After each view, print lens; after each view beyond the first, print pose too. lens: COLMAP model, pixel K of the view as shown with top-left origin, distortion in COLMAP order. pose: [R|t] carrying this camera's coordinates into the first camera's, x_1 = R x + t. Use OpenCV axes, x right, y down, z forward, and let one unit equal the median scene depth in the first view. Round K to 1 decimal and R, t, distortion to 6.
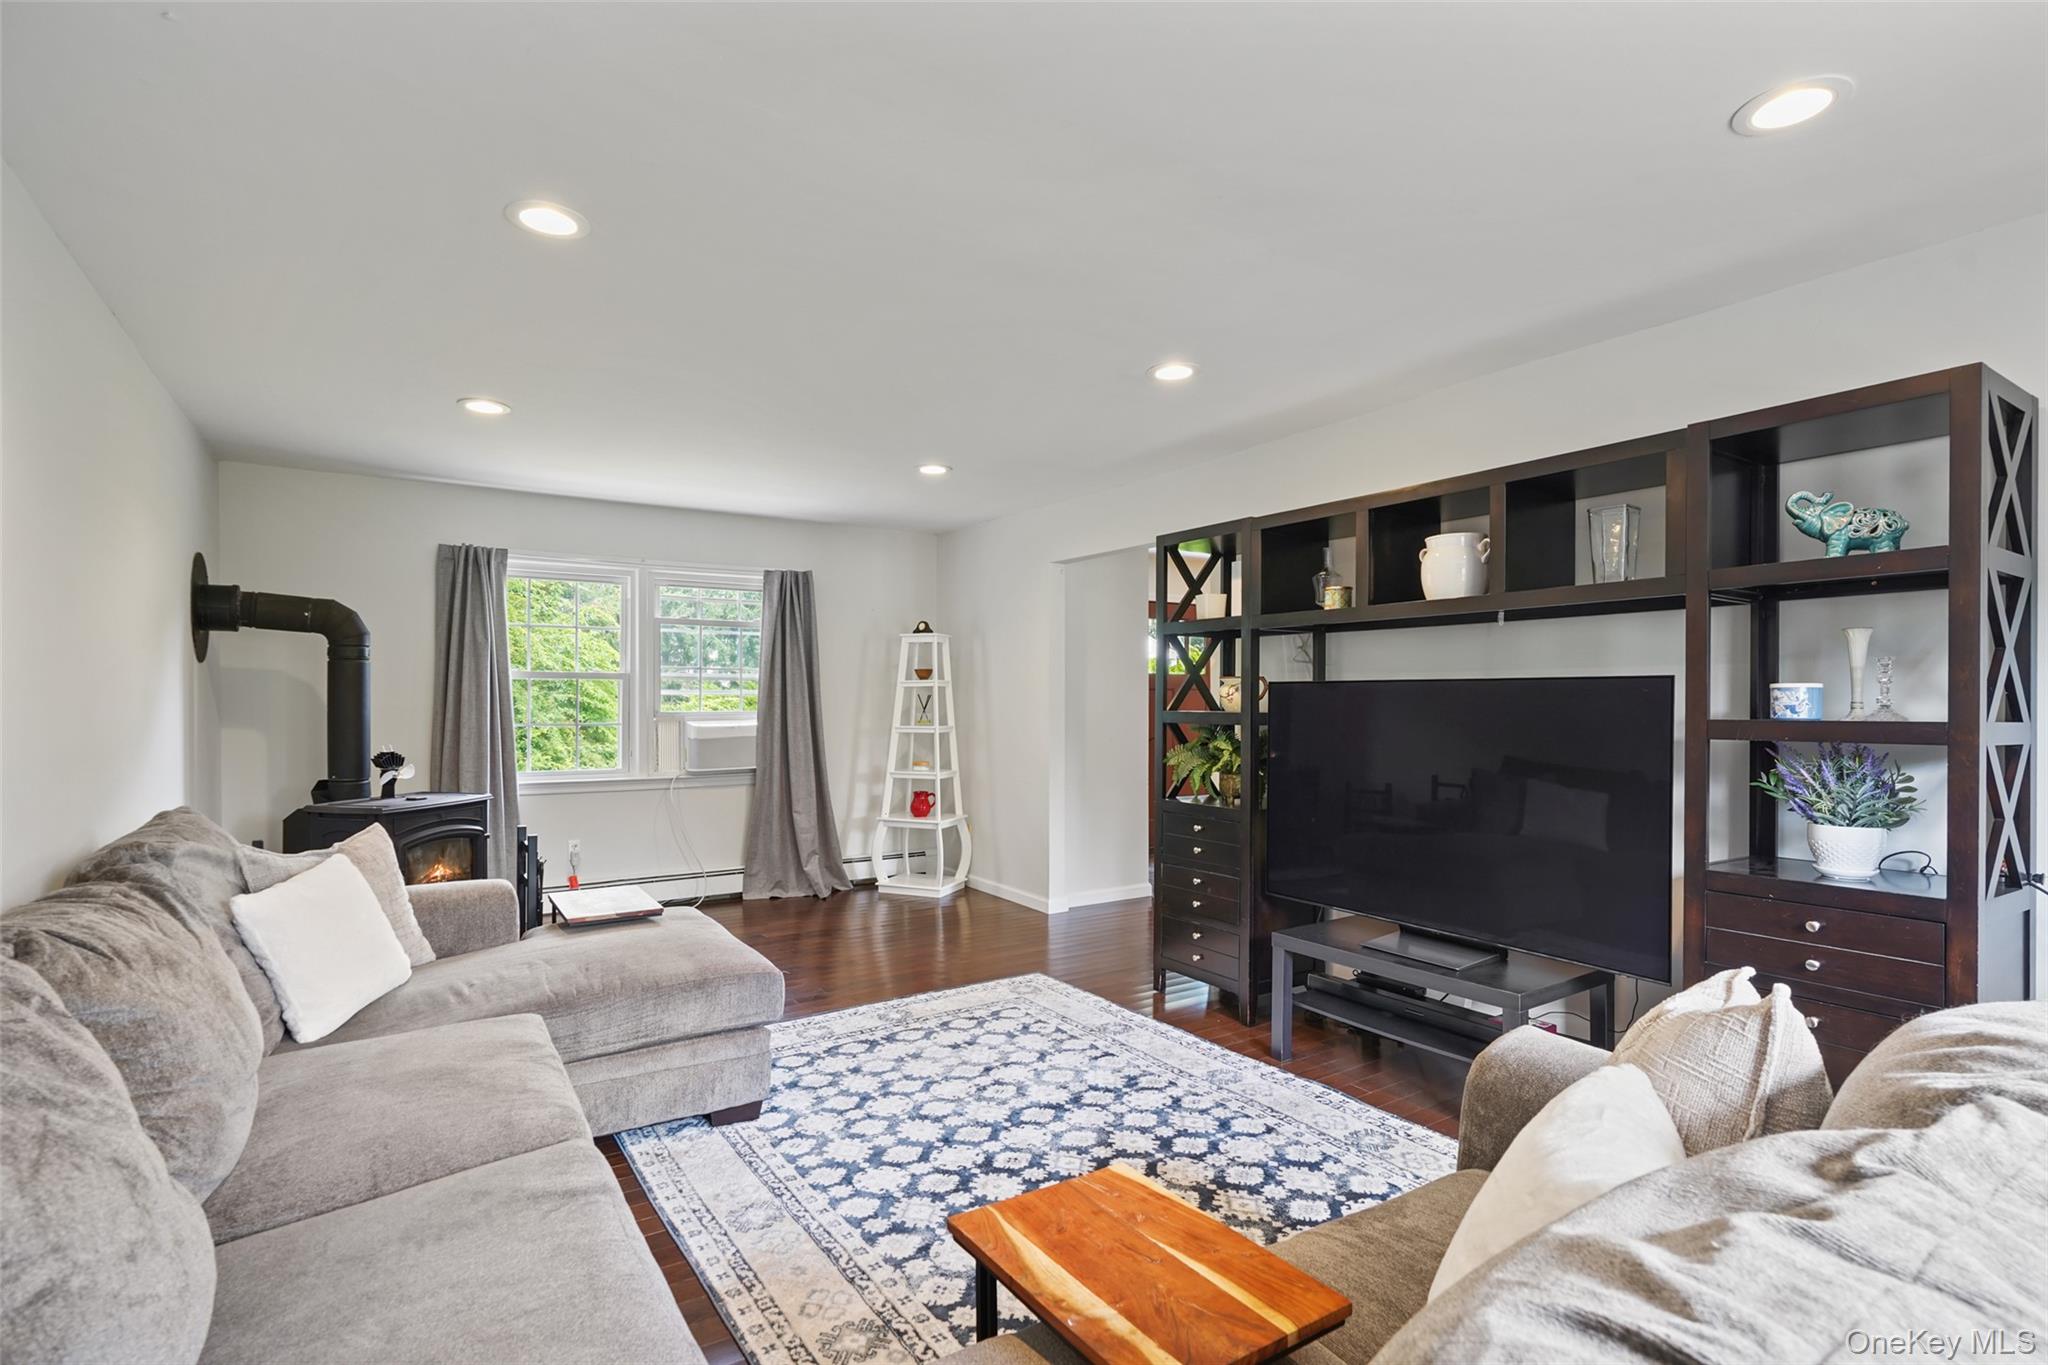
lens RADIAL K [[986.1, 0, 1025.8], [0, 986.1, 694.2], [0, 0, 1]] dist [-0.010543, 0.001375]
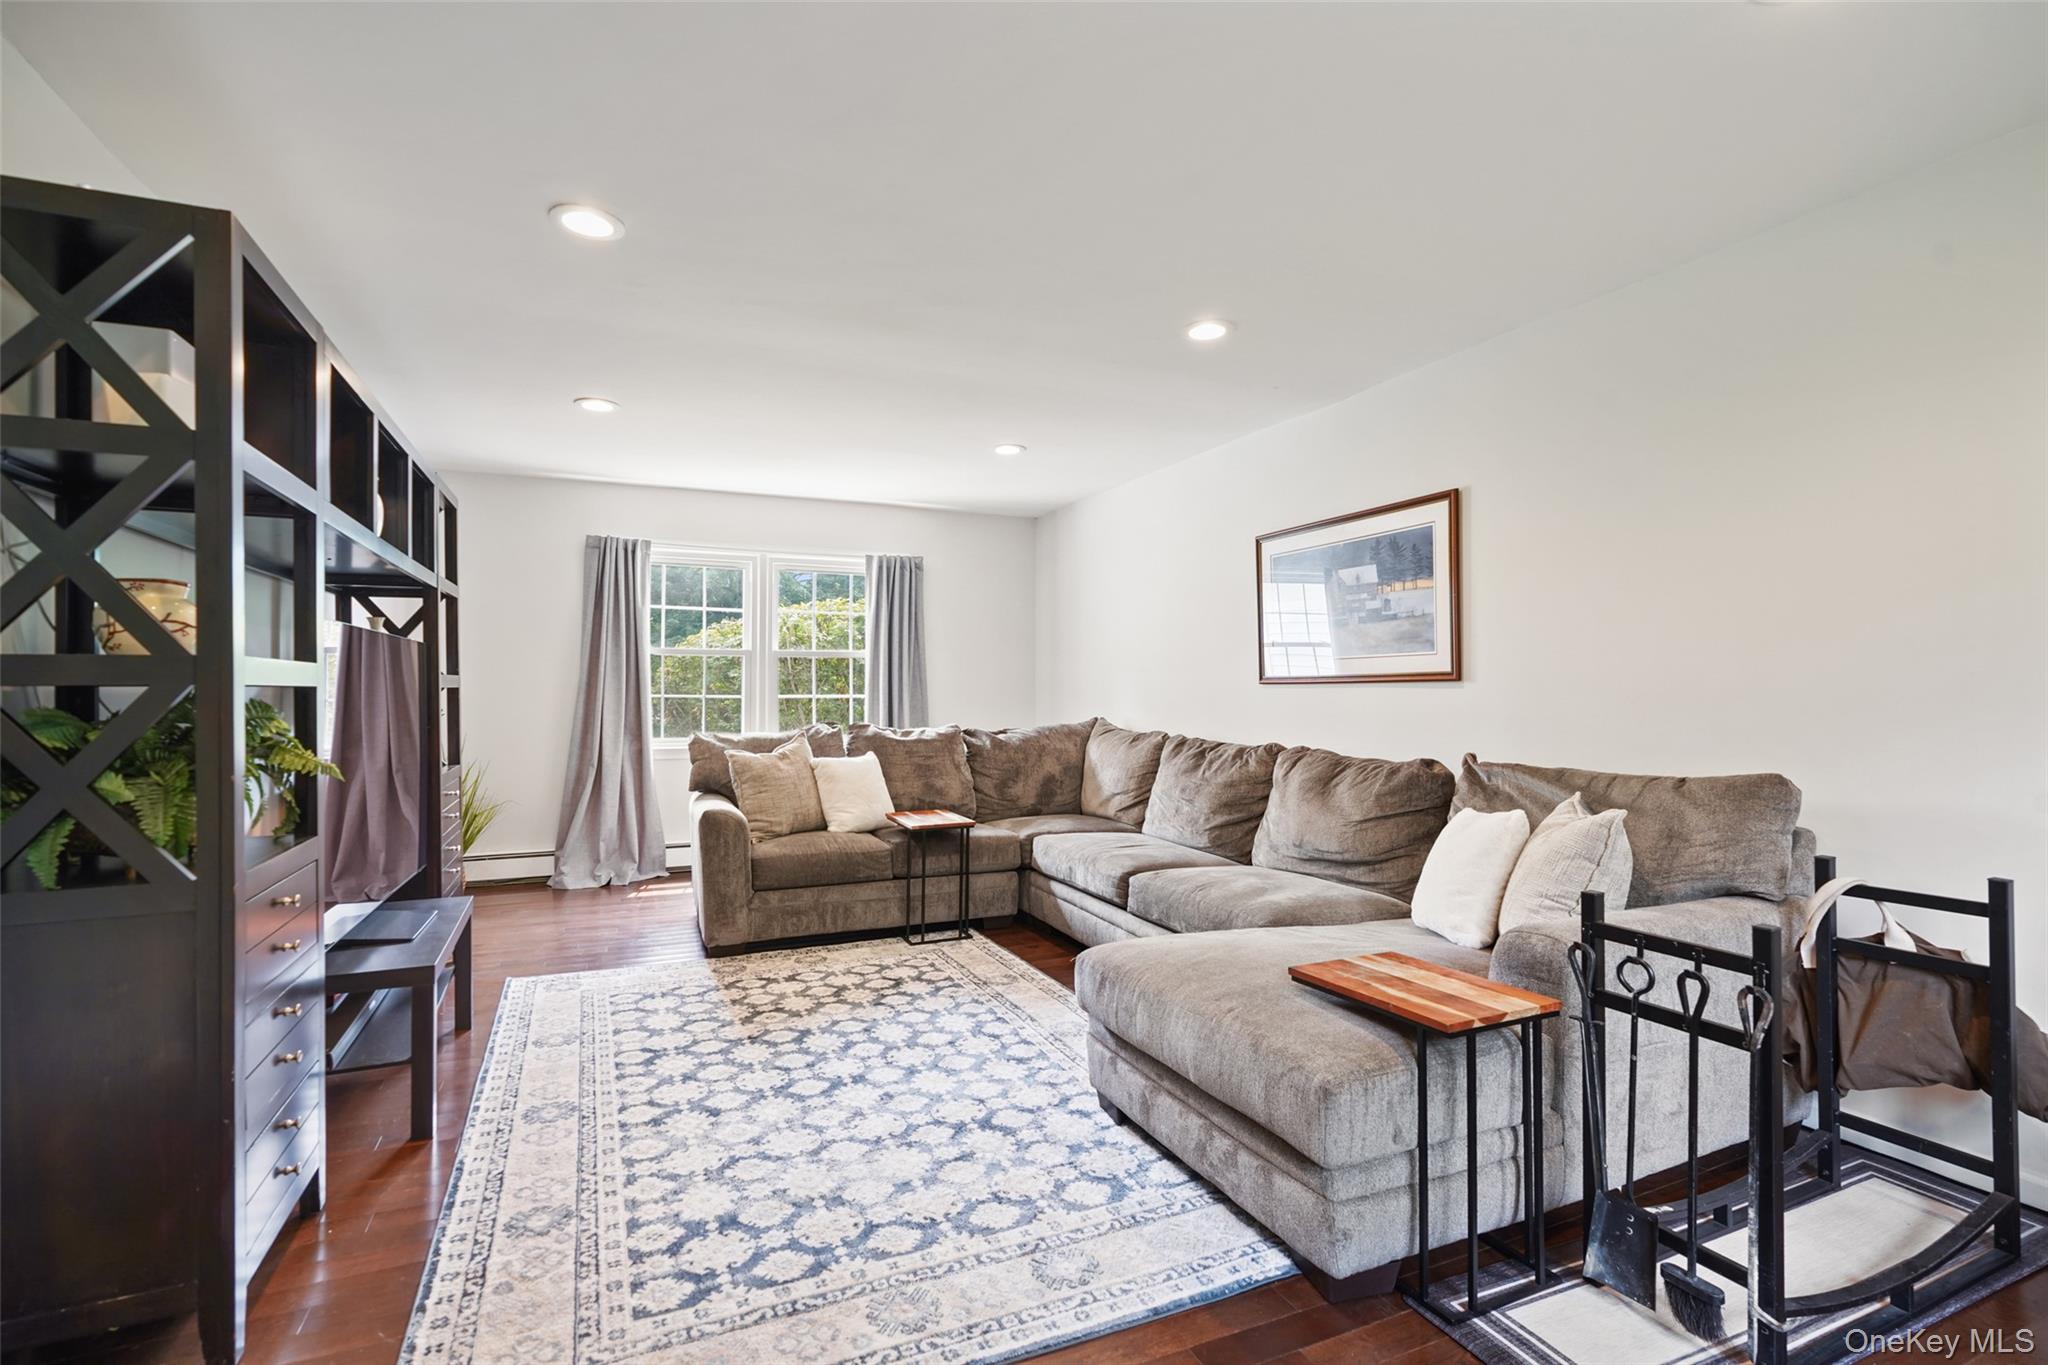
lens RADIAL K [[940.4, 0, 1014.4], [0, 940.4, 689.7], [0, 0, 1]] dist [-0.008955, 0.004198]
pose [[-0.985506, -0.003078, 0.169610, -0.288432], [-0.003686, 0.999988, -0.003270, 0.037998], [-0.169598, -0.003848, -0.985506, 1.597690]]
